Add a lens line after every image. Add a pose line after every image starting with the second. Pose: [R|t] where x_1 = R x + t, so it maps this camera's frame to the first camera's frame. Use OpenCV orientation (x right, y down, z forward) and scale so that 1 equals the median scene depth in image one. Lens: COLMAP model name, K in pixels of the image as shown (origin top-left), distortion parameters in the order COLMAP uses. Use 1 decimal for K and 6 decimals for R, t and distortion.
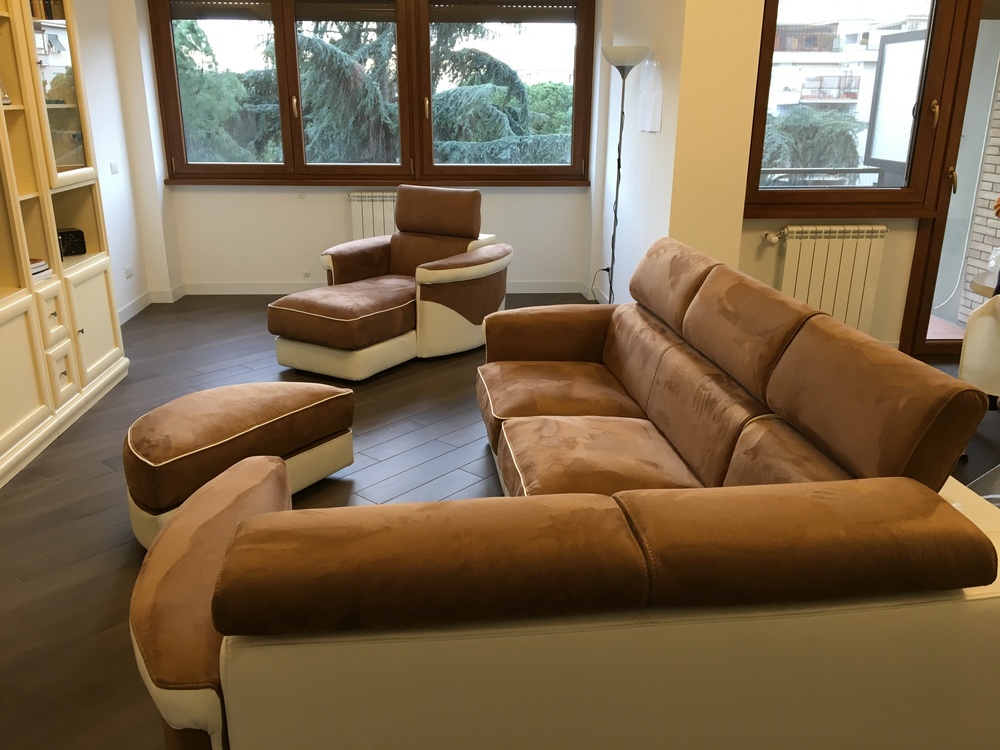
lens RADIAL K [[837.1, 0, 496.7], [0, 837.1, 370.1], [0, 0, 1]] dist [0.082222, -0.142889]
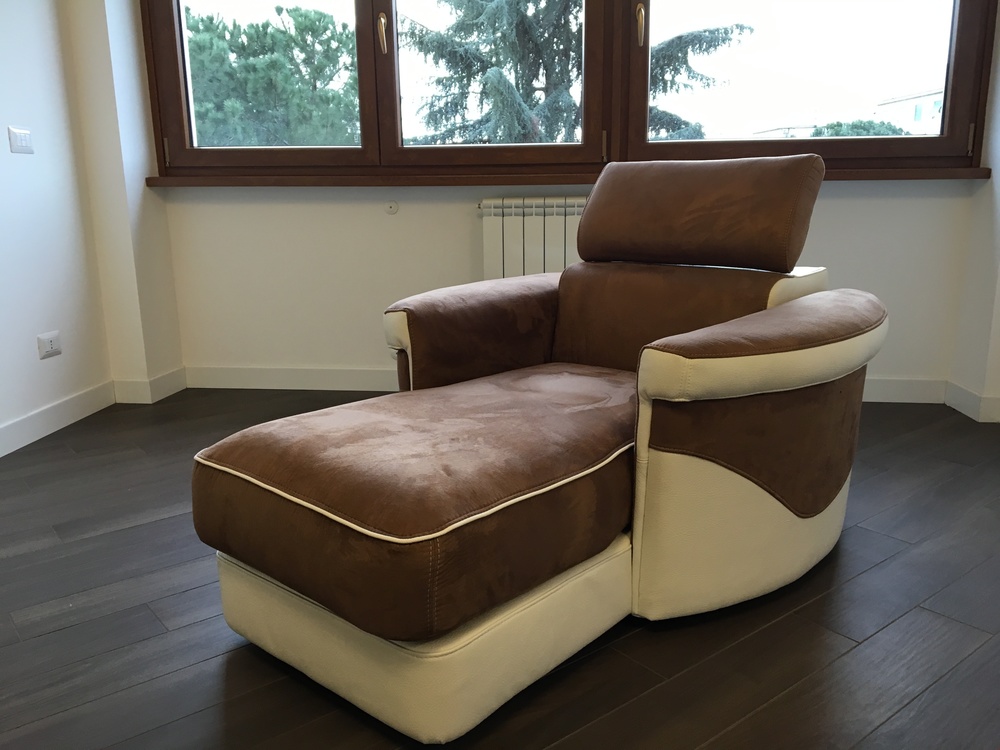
lens RADIAL K [[837.1, 0, 496.7], [0, 837.1, 370.1], [0, 0, 1]] dist [0.082222, -0.142889]
pose [[0.982973, 0.024465, -0.182115, -0.083134], [-0.040641, 0.995498, -0.085628, -0.076273], [0.179200, 0.091571, 0.979542, 0.611586]]
